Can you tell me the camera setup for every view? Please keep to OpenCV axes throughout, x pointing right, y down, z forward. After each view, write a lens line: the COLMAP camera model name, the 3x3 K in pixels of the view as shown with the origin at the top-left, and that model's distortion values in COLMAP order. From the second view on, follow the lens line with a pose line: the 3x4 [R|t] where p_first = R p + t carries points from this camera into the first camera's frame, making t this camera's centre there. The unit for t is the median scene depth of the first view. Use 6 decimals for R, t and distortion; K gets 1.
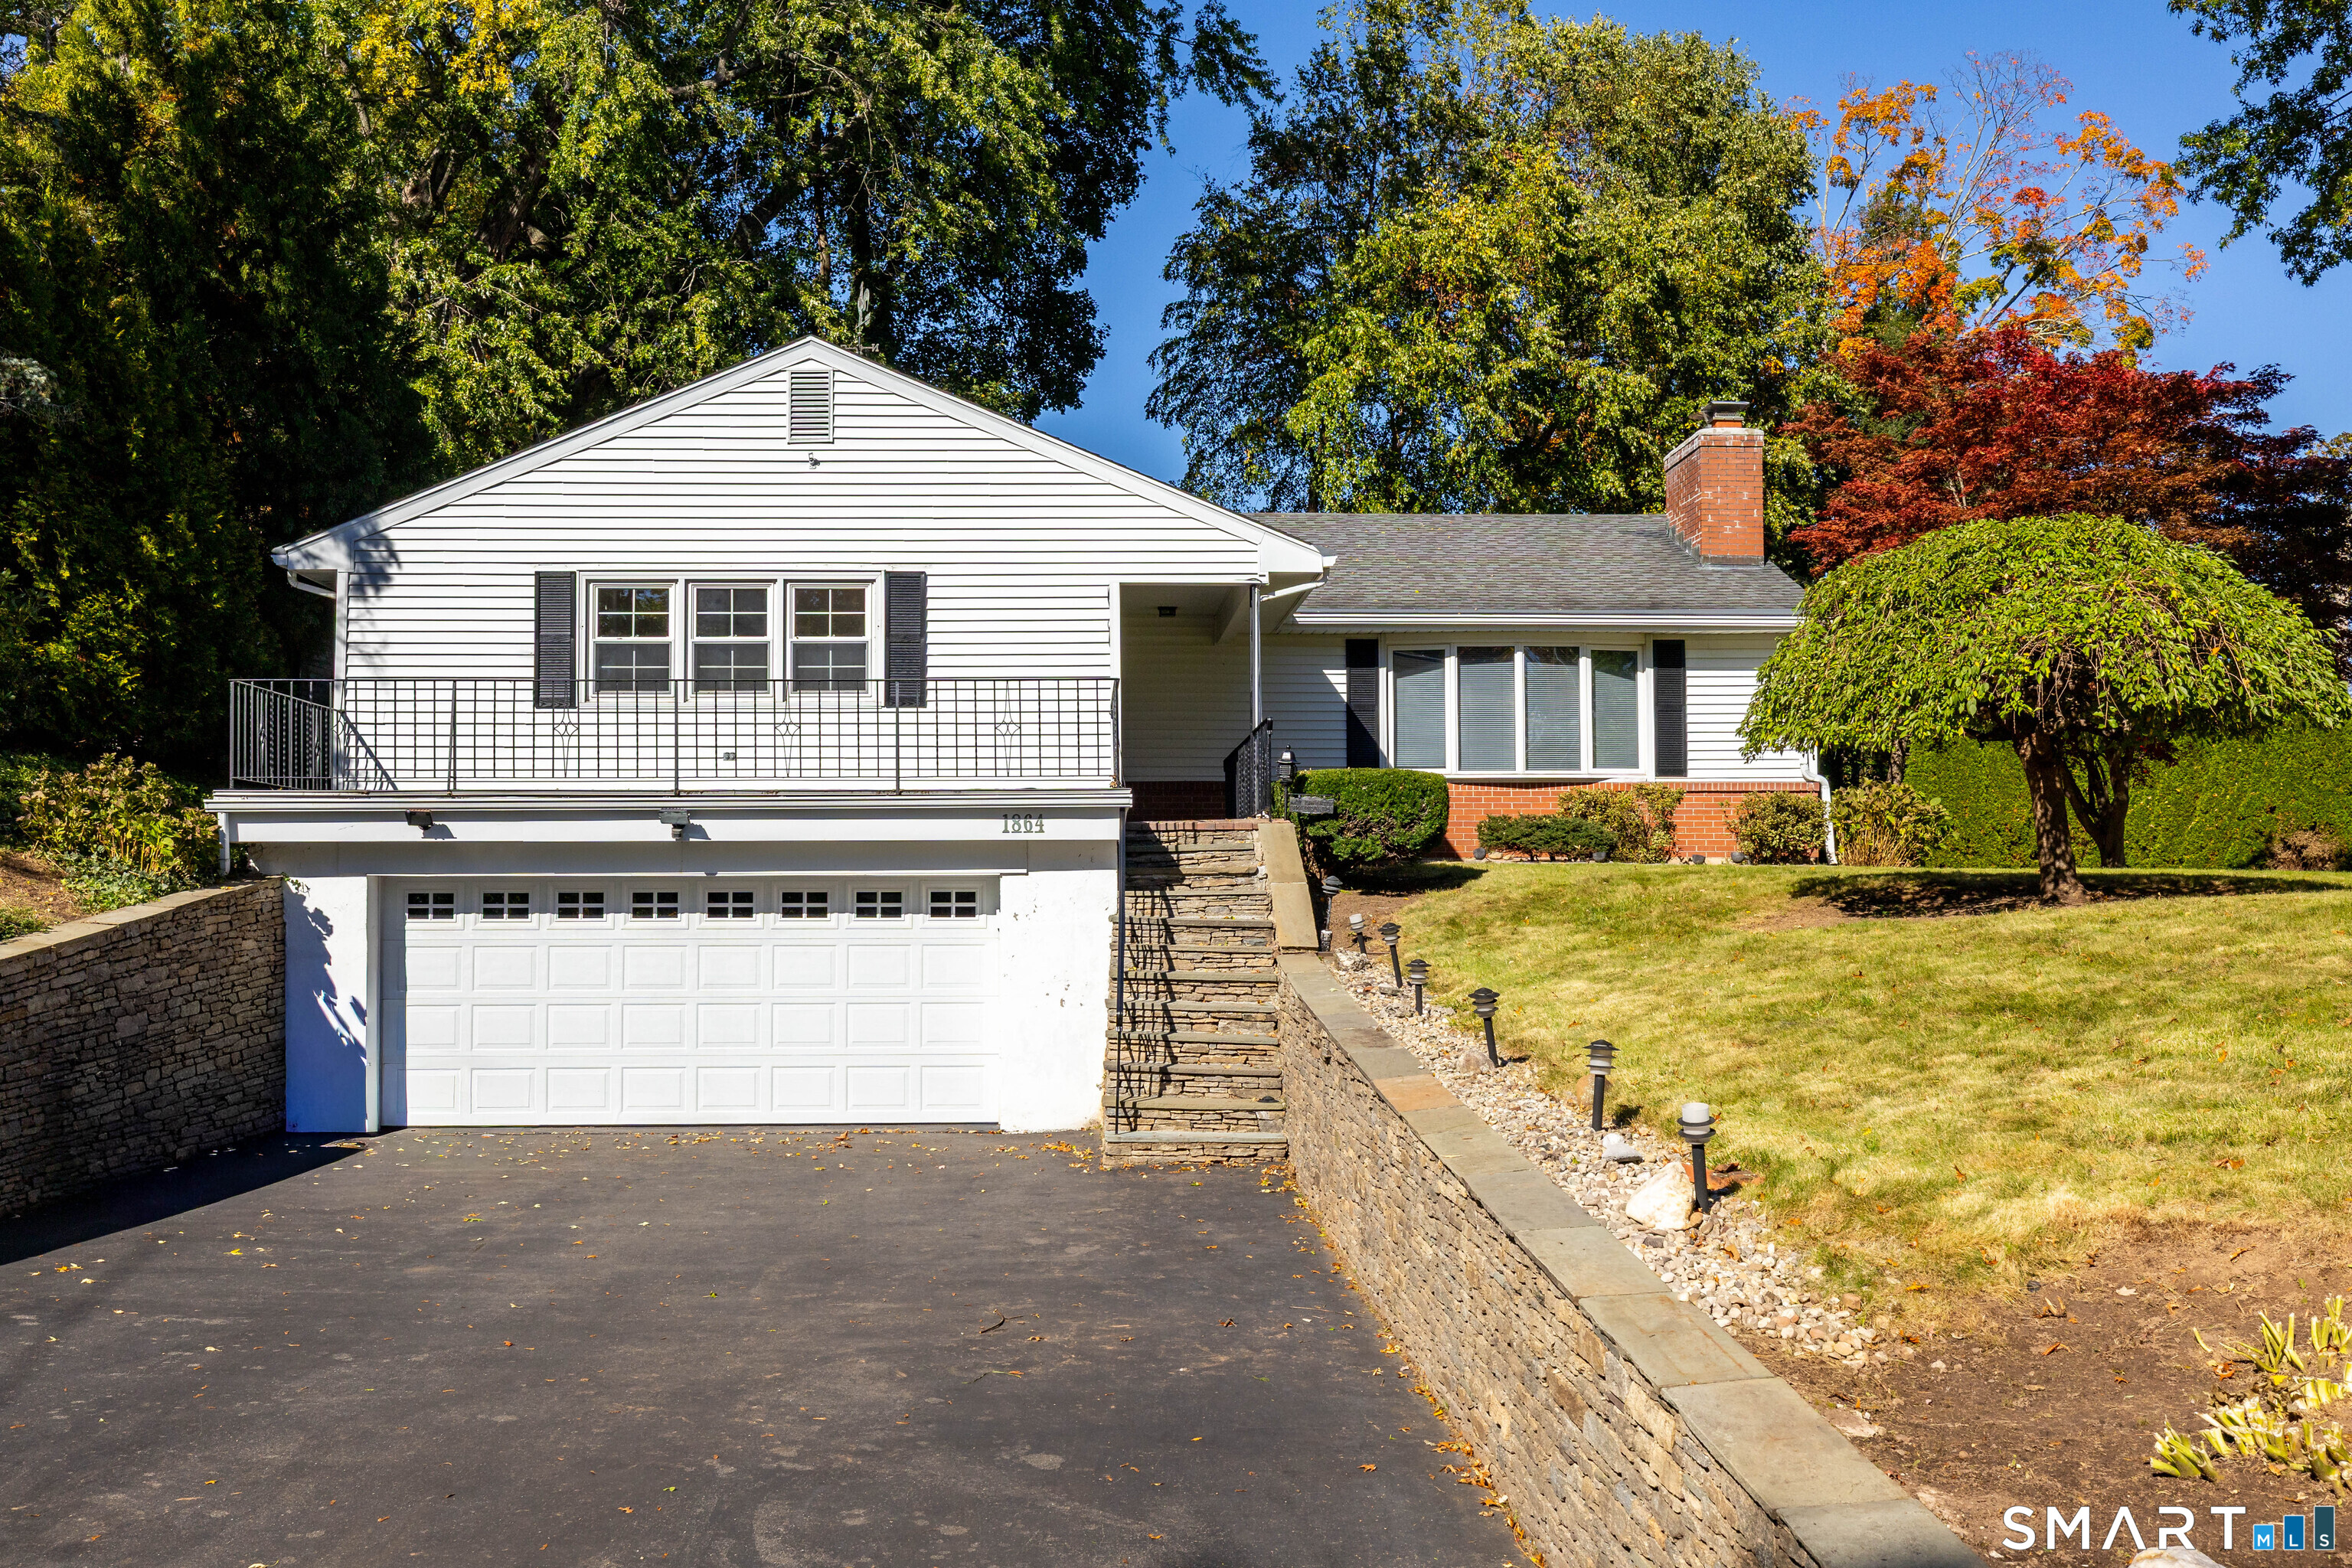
lens RADIAL K [[2113.4, 0, 1176.0], [0, 2113.4, 784.0], [0, 0, 1]] dist [-0.000094, 0.014153]
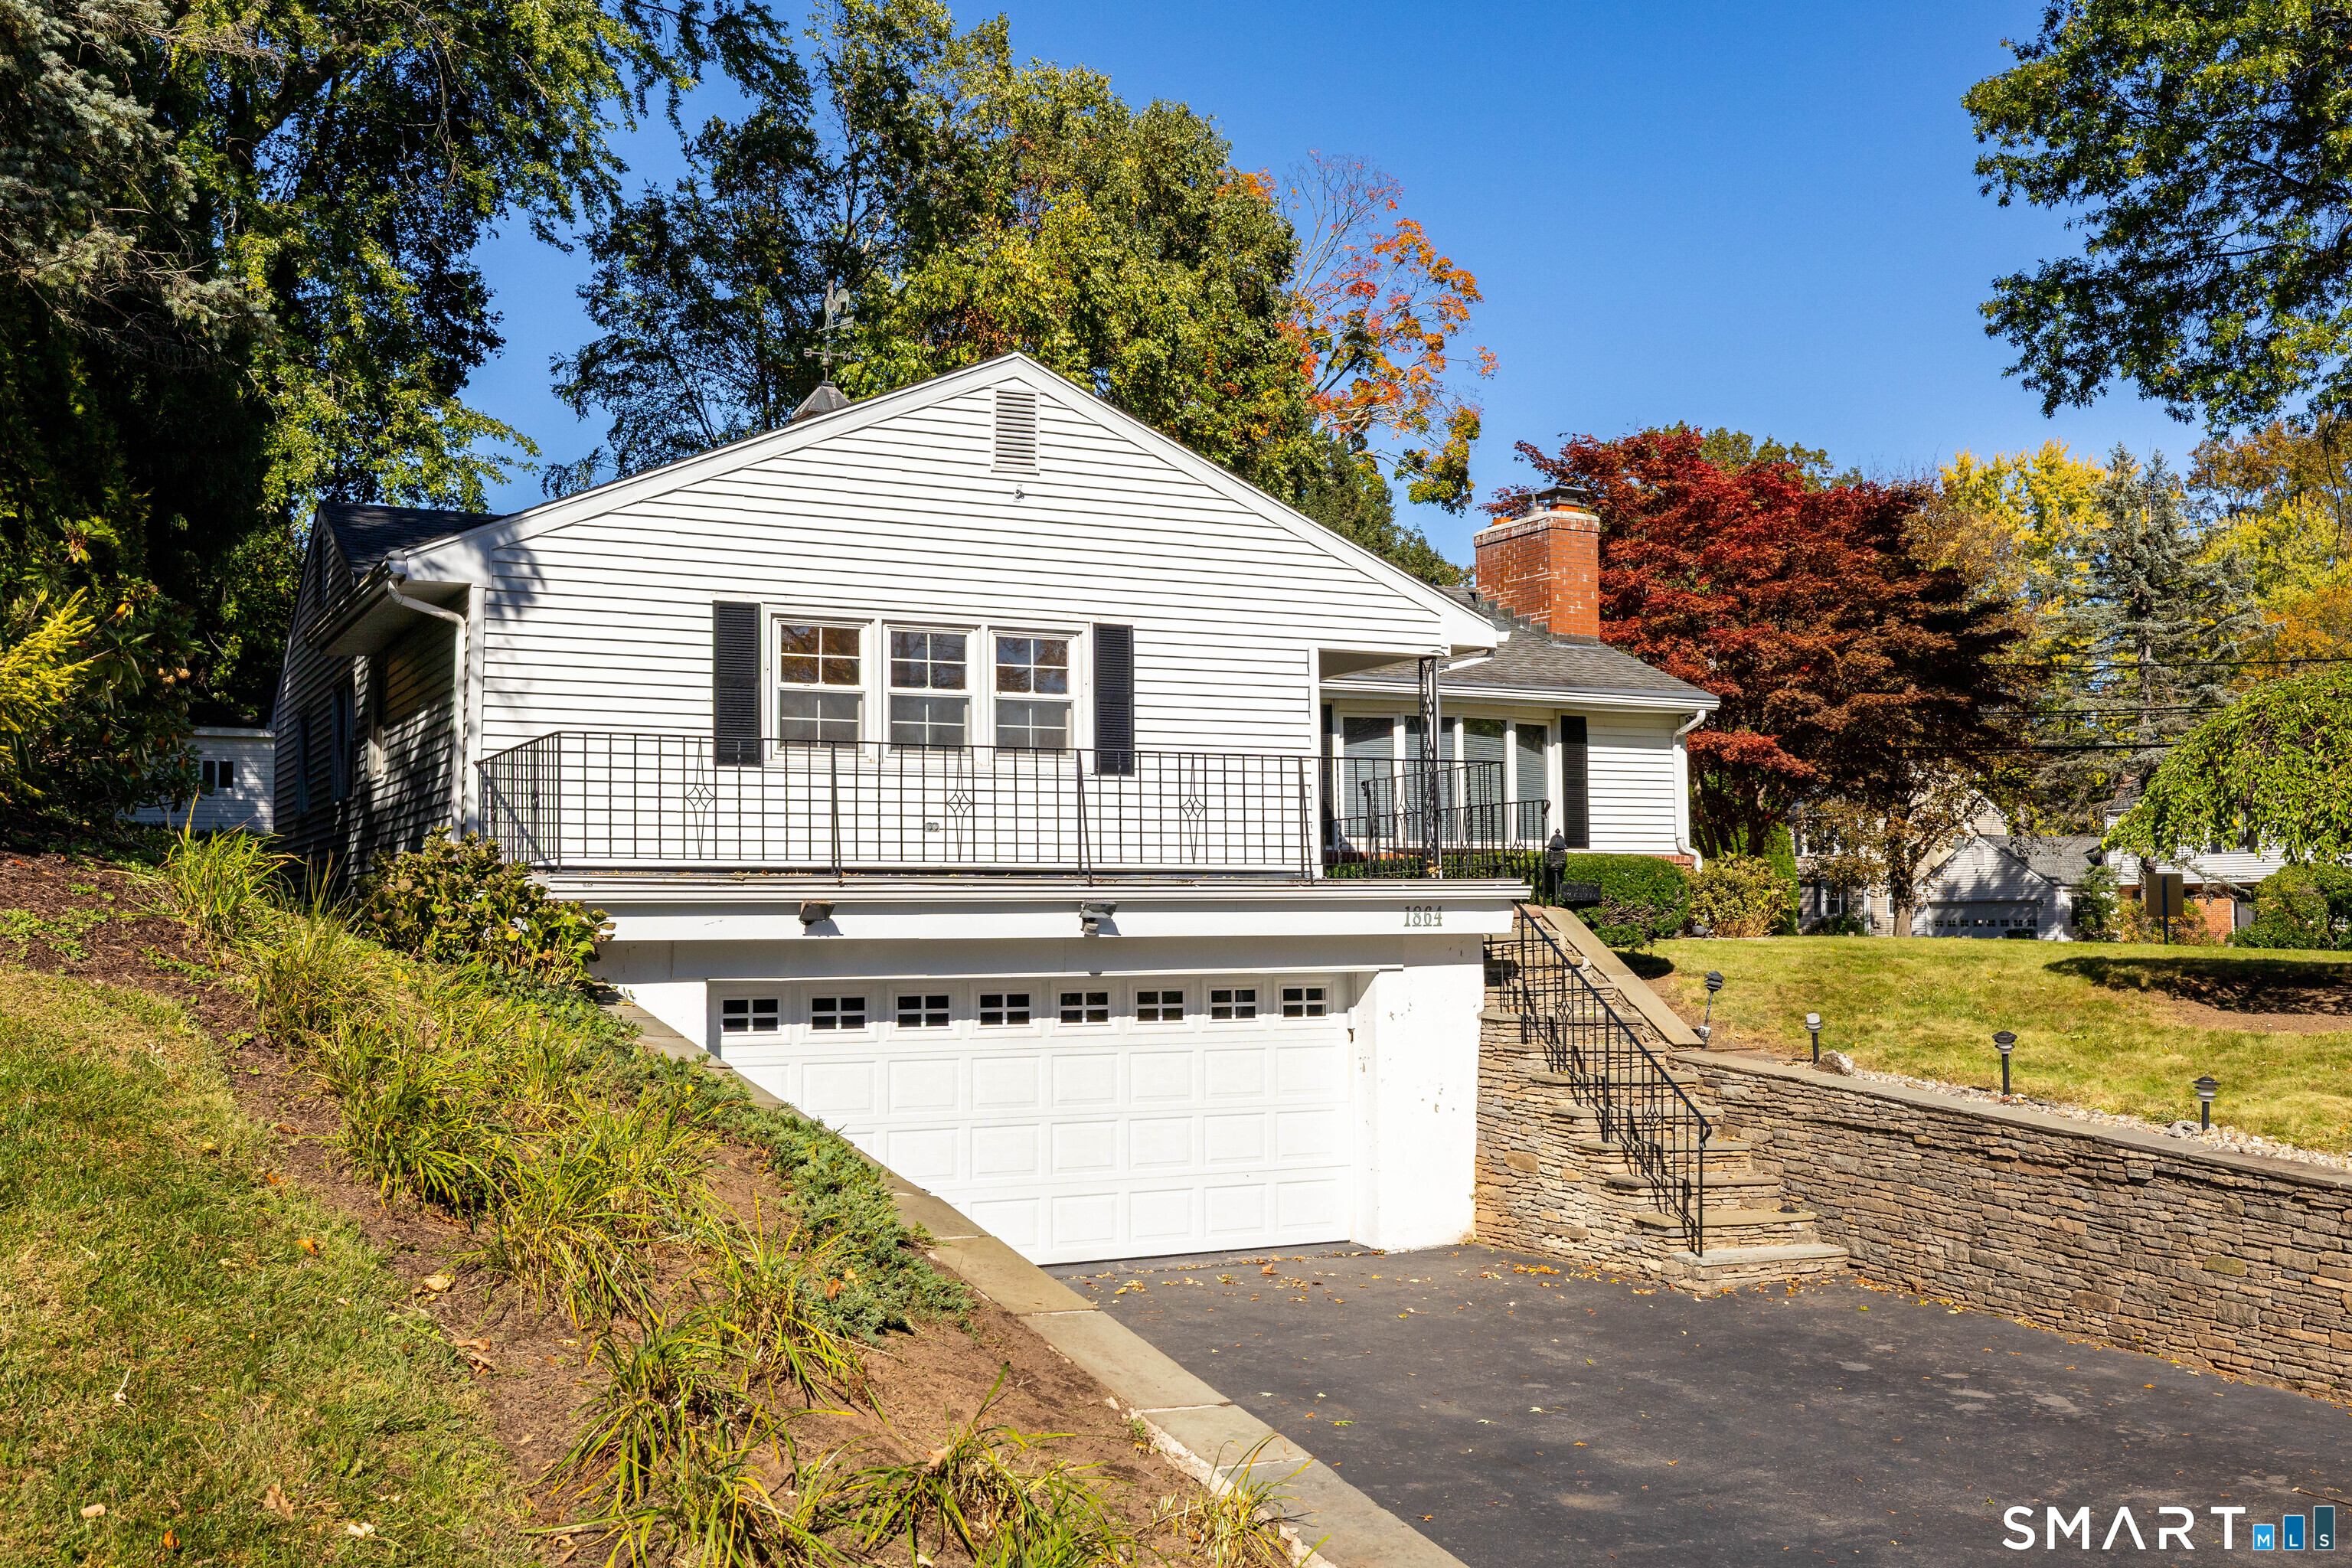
lens RADIAL K [[2113.4, 0, 1176.0], [0, 2113.4, 784.0], [0, 0, 1]] dist [-0.000094, 0.014153]
pose [[0.919174, 0.025232, 0.393042, -0.456182], [-0.020701, 0.999661, -0.015761, -0.018981], [-0.393307, 0.006351, 0.919385, 0.163896]]
